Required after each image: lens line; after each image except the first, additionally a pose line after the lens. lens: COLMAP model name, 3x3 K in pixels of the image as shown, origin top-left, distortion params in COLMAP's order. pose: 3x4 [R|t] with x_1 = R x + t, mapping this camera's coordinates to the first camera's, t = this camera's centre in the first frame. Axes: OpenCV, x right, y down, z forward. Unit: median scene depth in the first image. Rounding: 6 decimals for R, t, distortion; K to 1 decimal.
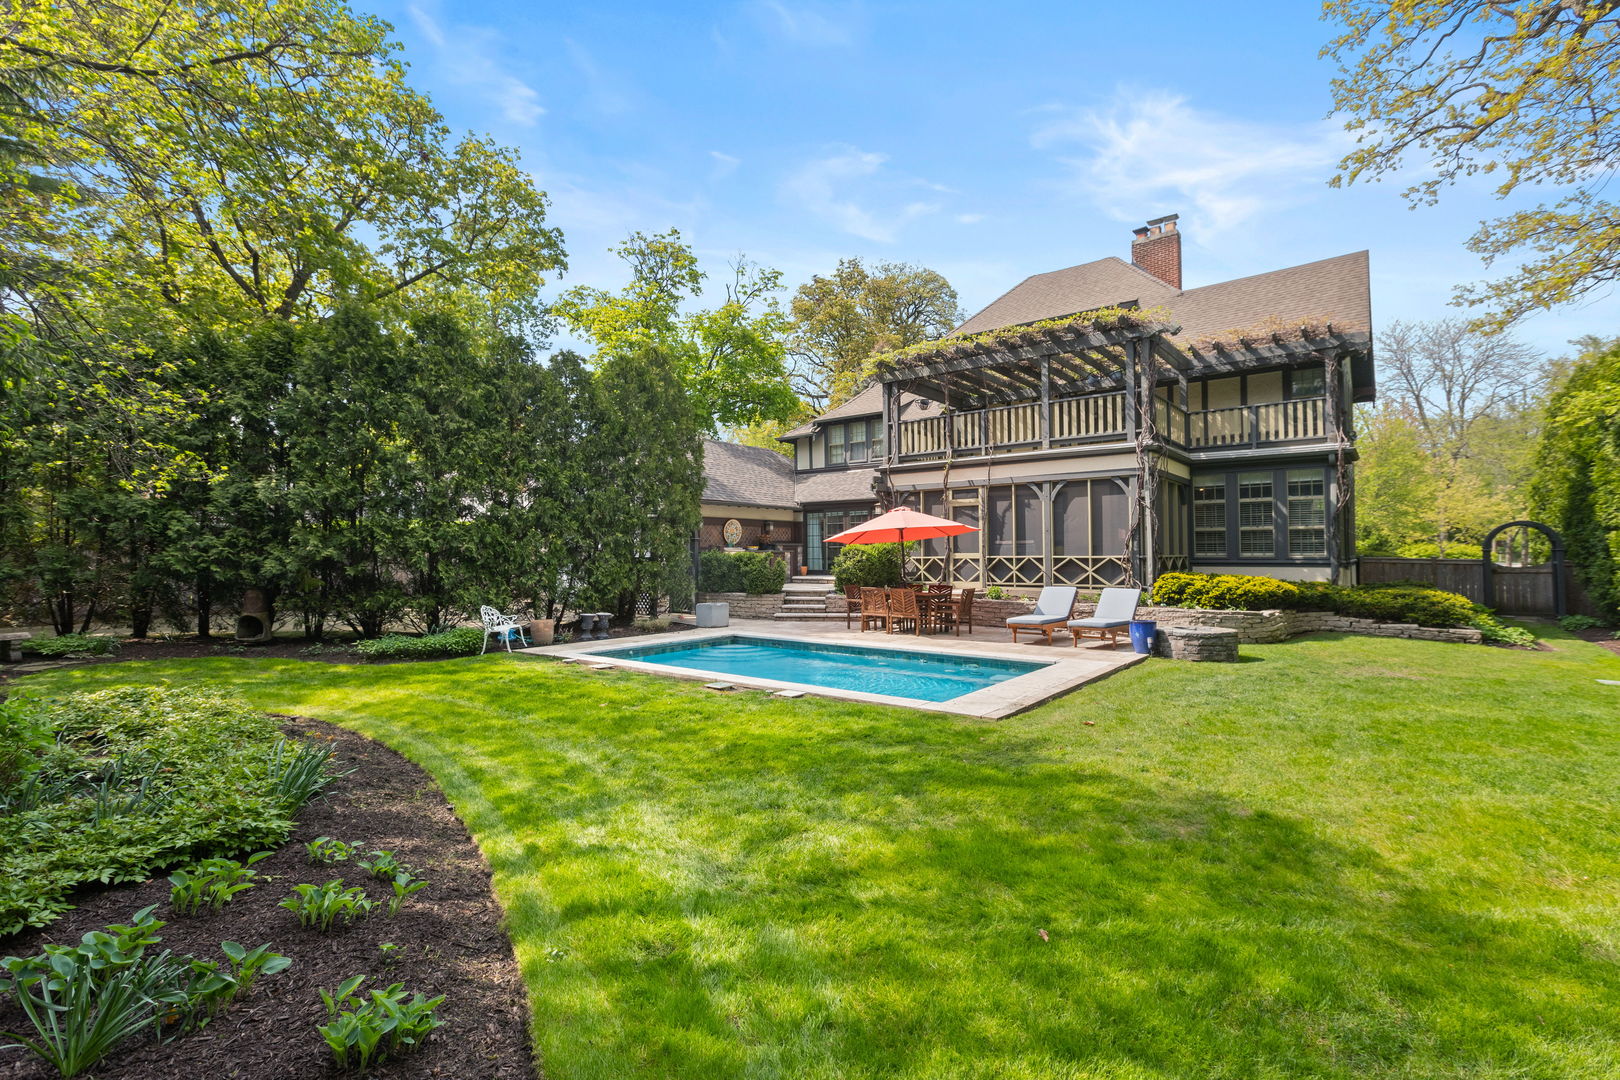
lens RADIAL K [[731.1, 0, 810.3], [0, 731.1, 541.8], [0, 0, 1]] dist [0.002056, 0.000095]
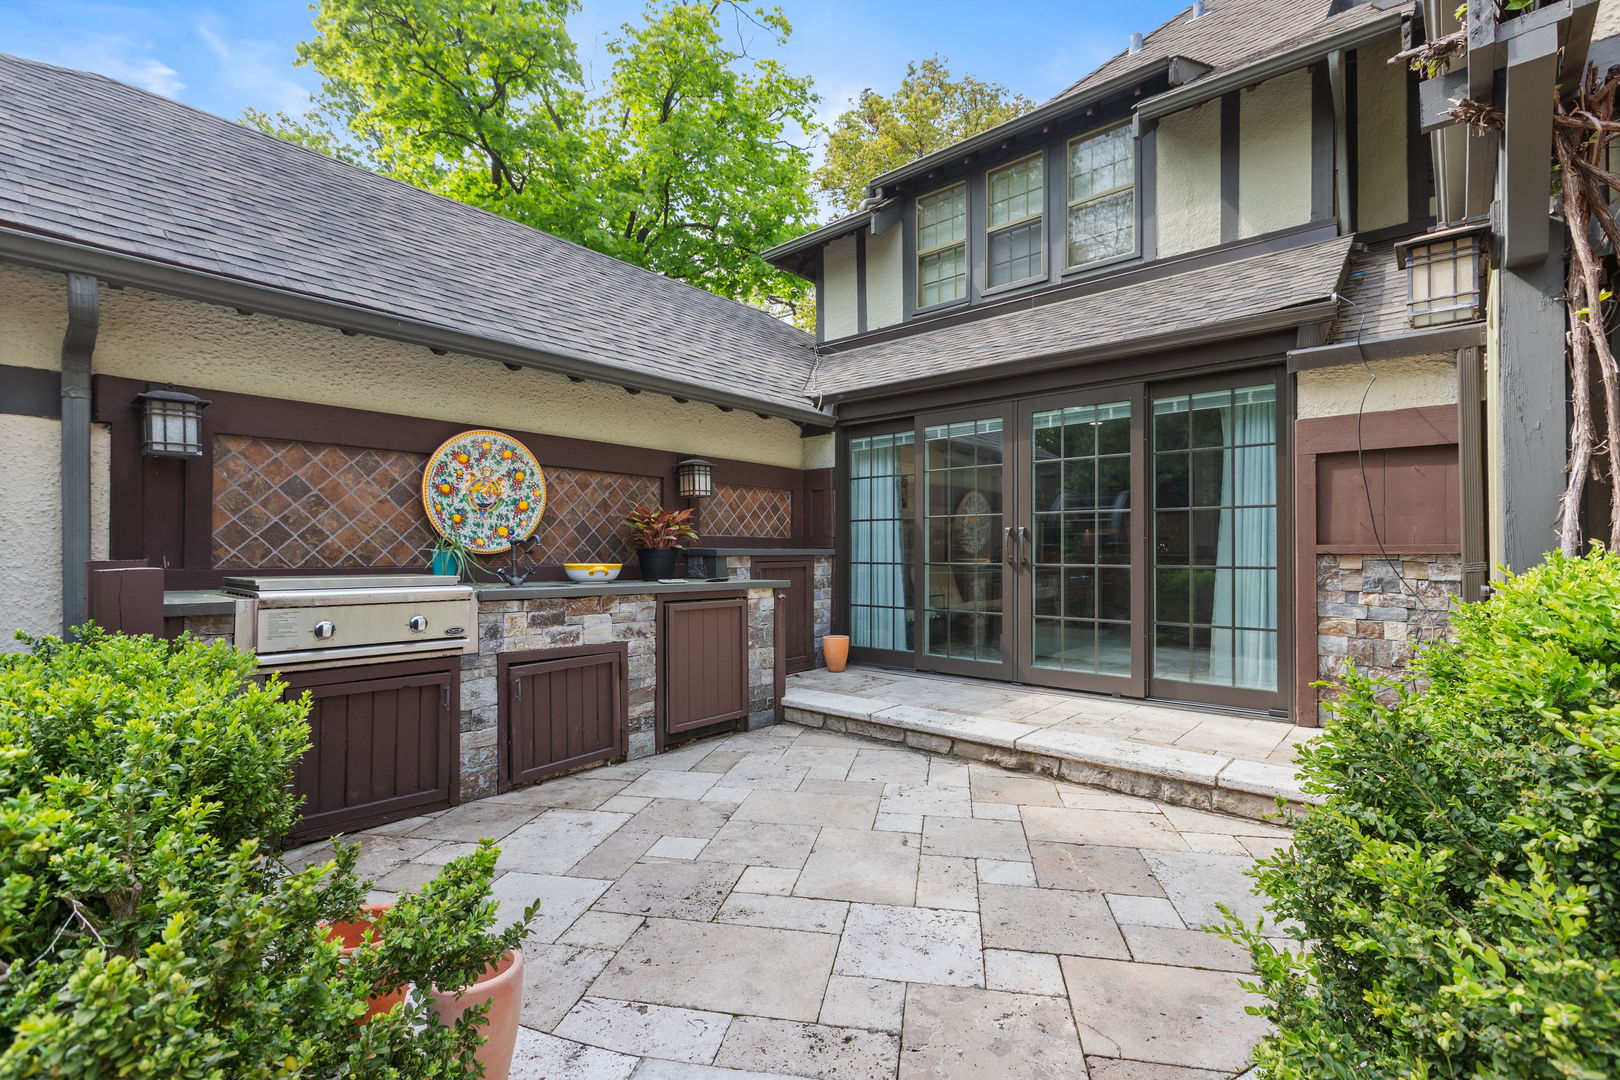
lens RADIAL K [[731.1, 0, 808.6], [0, 731.1, 545.5], [0, 0, 1]] dist [0.002056, 0.000095]
pose [[0.998198, 0.007901, -0.059481, -0.003215], [-0.007395, 0.999935, 0.008727, -0.001309], [0.059546, -0.008271, 0.998191, 0.731236]]
